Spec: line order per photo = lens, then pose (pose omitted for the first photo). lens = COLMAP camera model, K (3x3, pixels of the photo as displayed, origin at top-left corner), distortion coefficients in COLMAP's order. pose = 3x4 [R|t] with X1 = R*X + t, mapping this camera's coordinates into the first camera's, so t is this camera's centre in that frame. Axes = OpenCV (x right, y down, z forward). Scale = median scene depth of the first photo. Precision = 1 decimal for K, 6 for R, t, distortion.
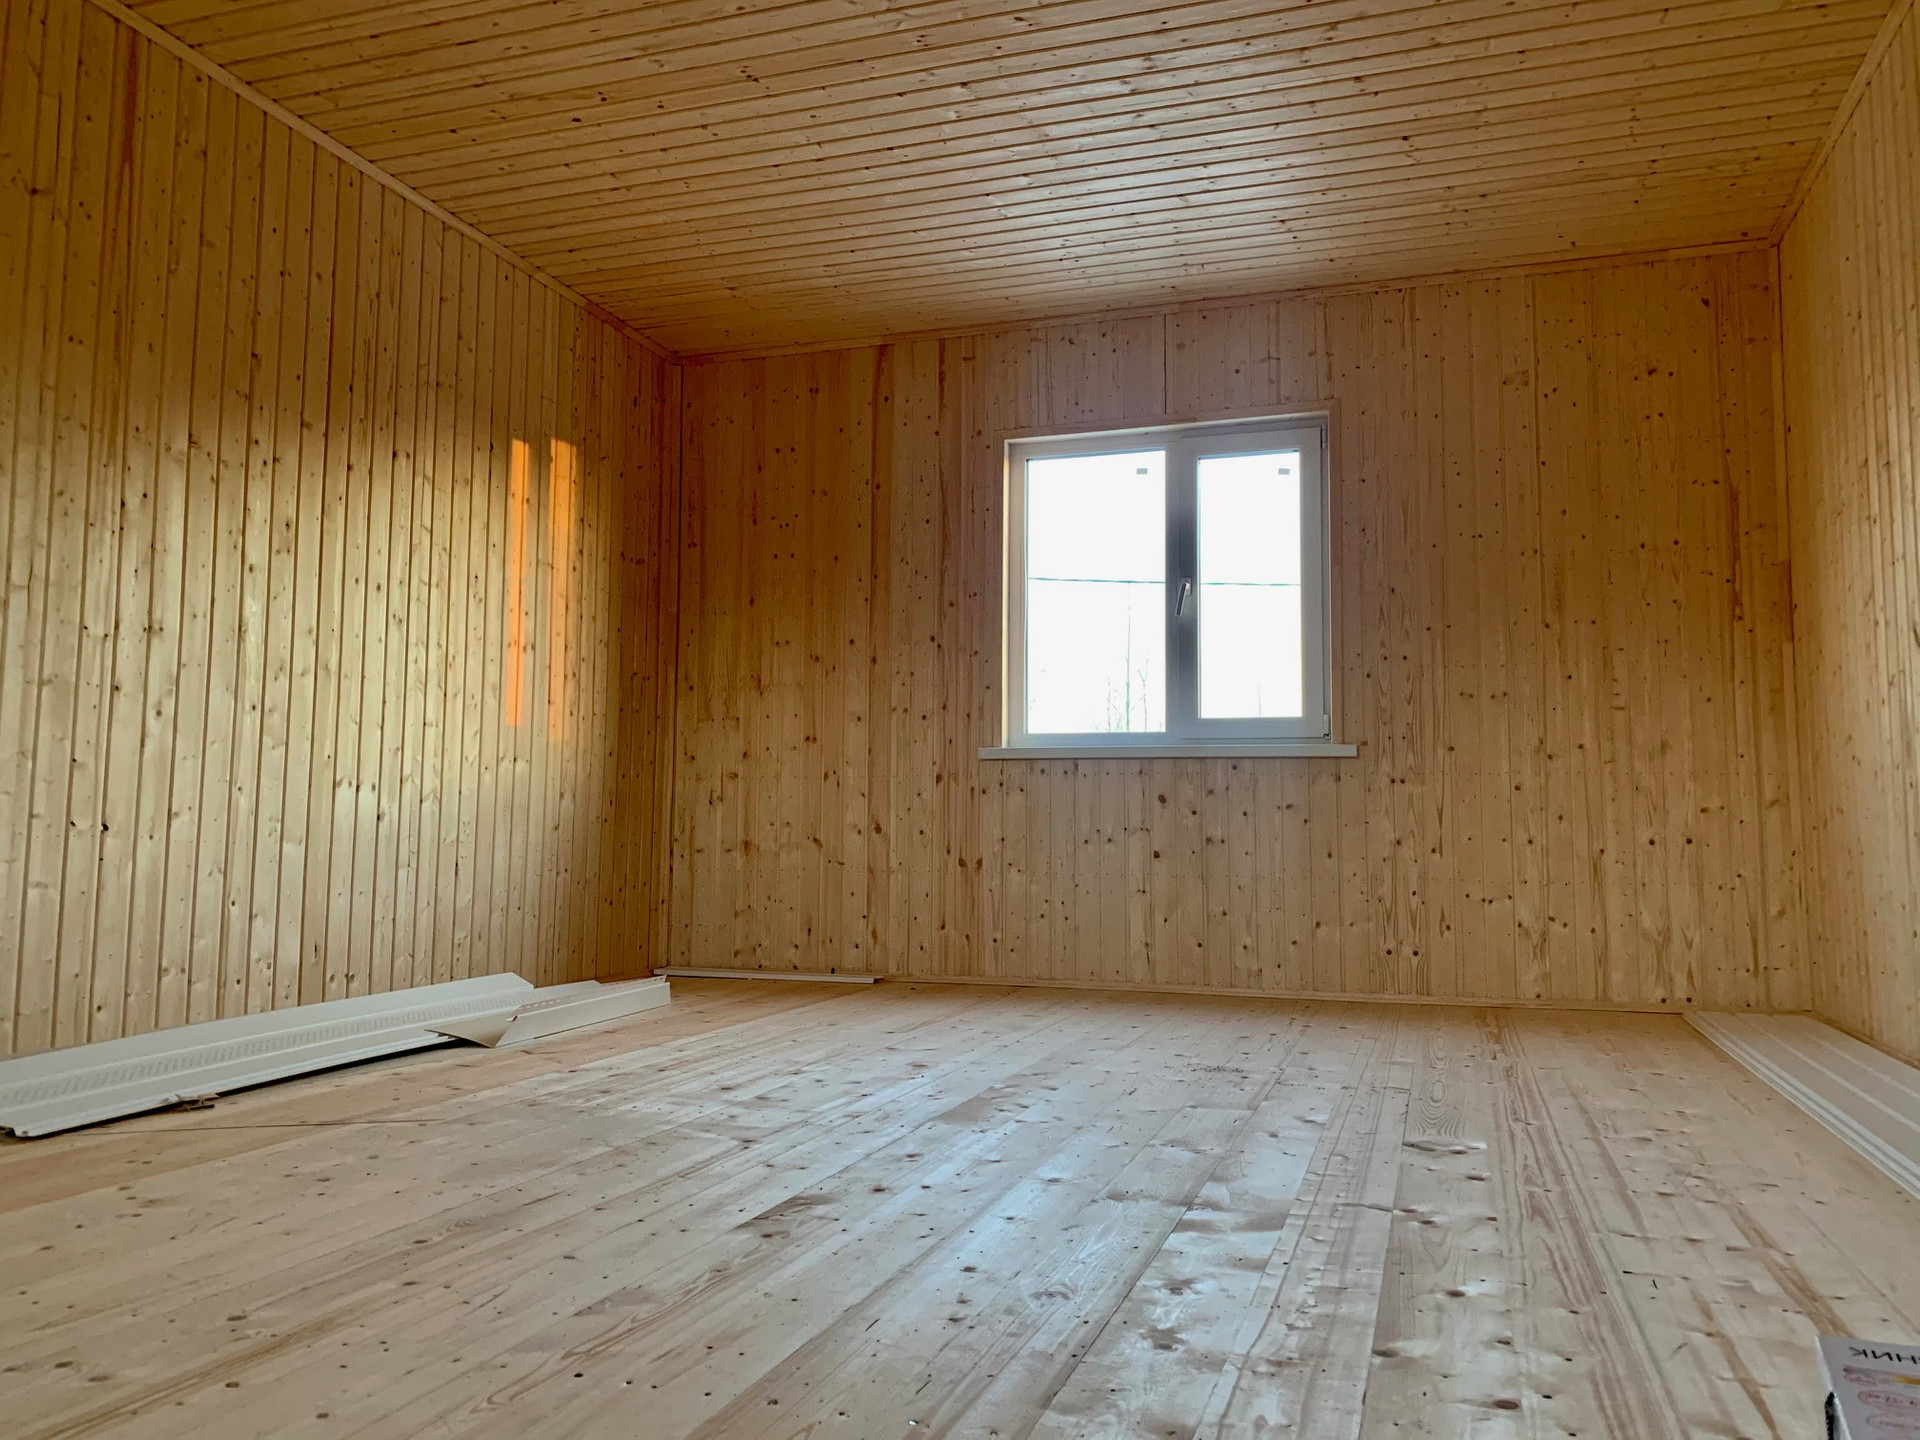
lens RADIAL K [[1472.9, 0, 960.0], [0, 1472.9, 720.0], [0, 0, 1]] dist [-0.004481, -0.014842]
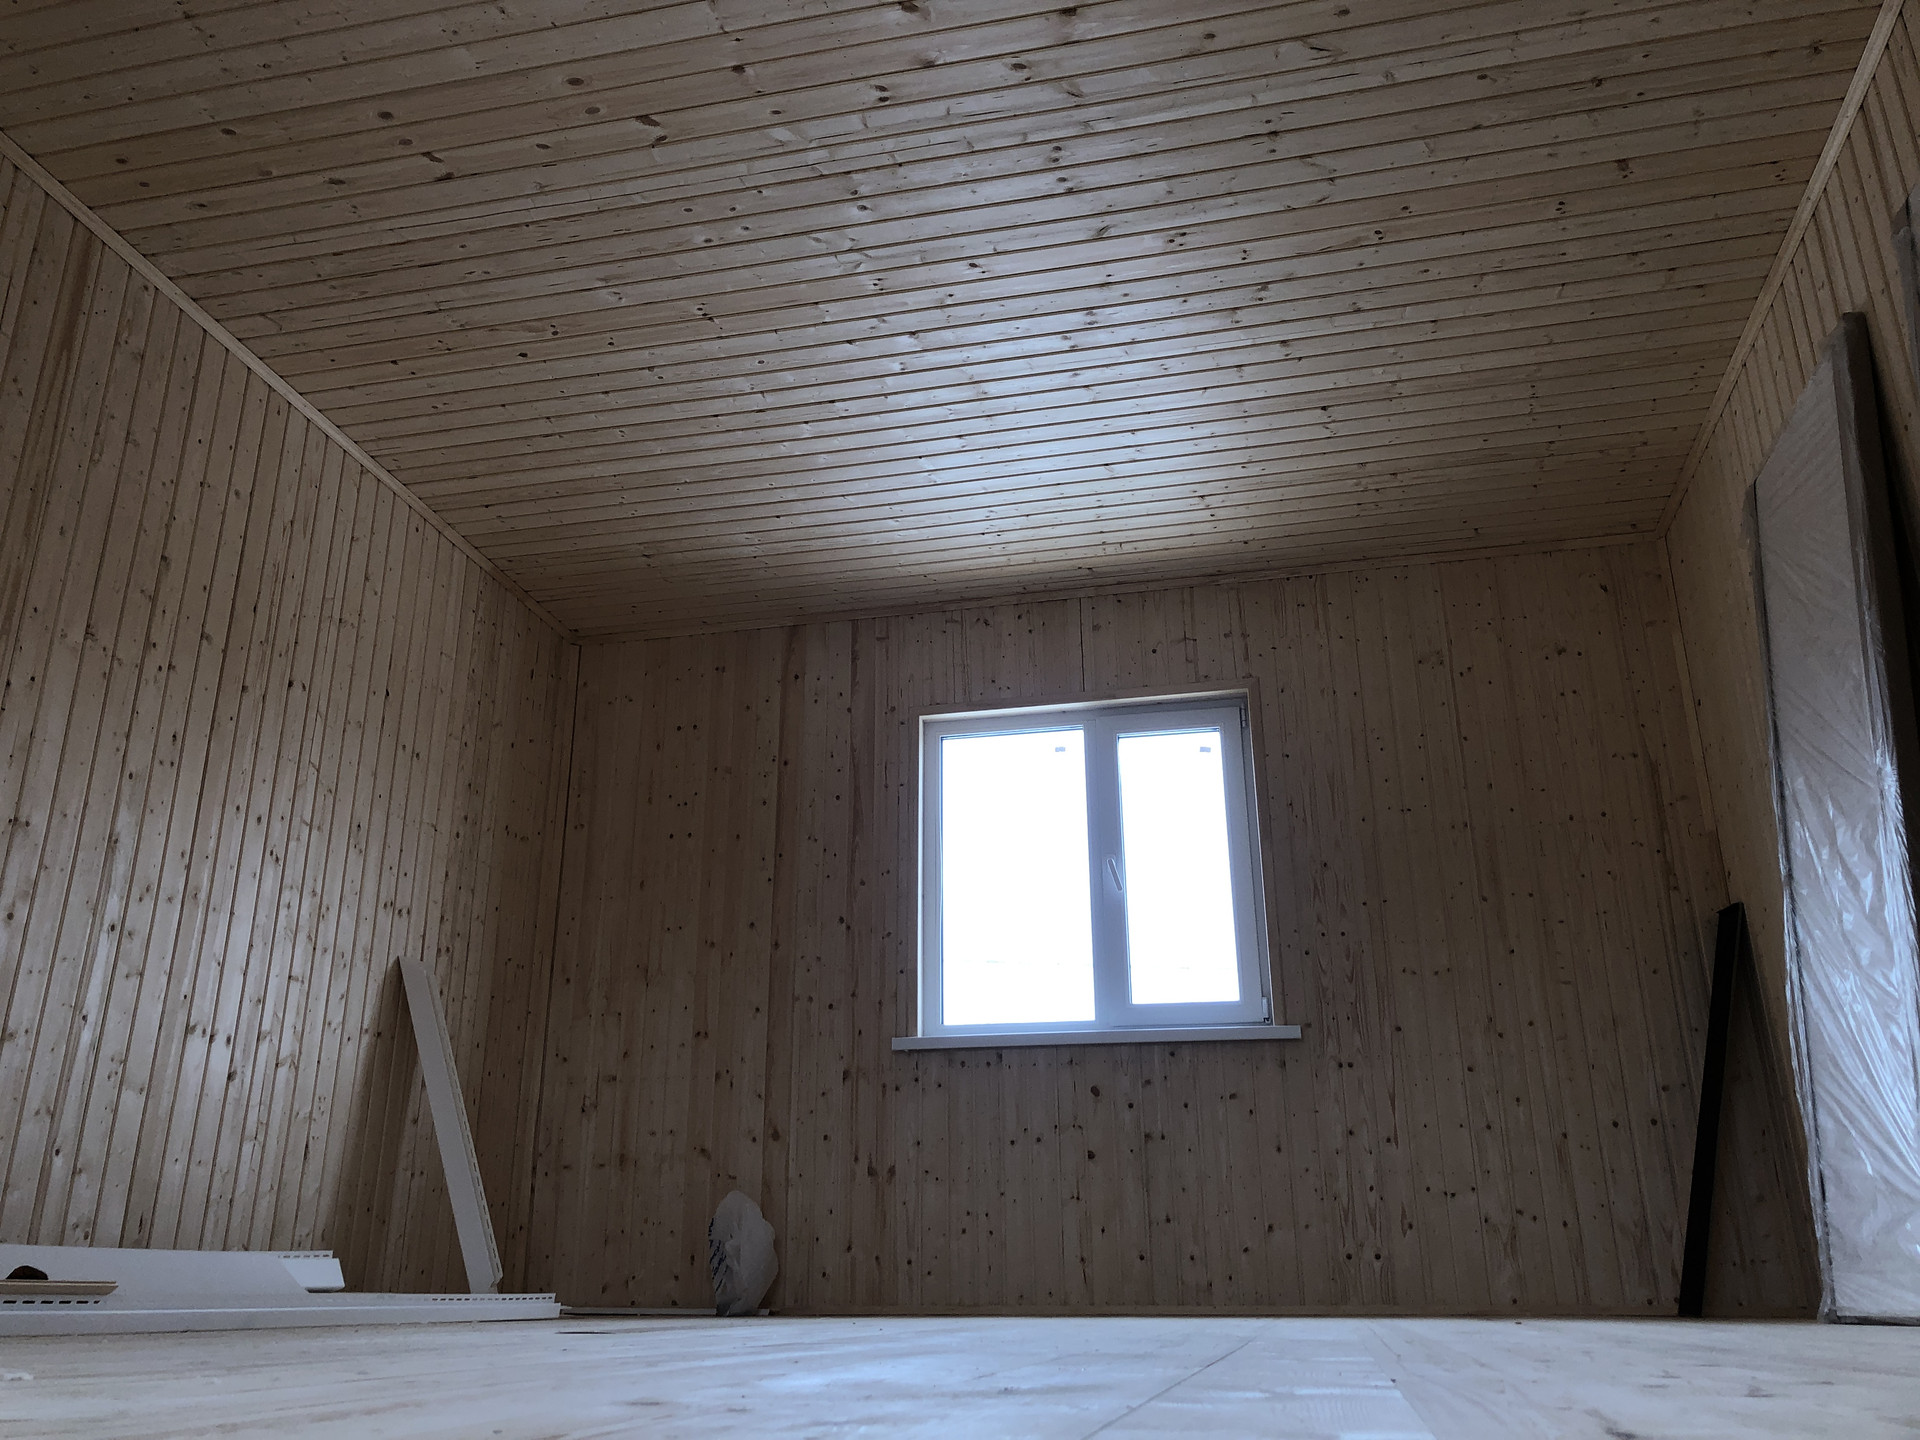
lens RADIAL K [[1573.4, 0, 937.2], [0, 1573.4, 718.4], [0, 0, 1]] dist [-0.002968, 0.001582]
pose [[0.995594, 0.023915, 0.090667, -0.060293], [0.001501, 0.962741, -0.270422, 0.105869], [-0.093756, 0.269366, 0.958463, 0.005656]]
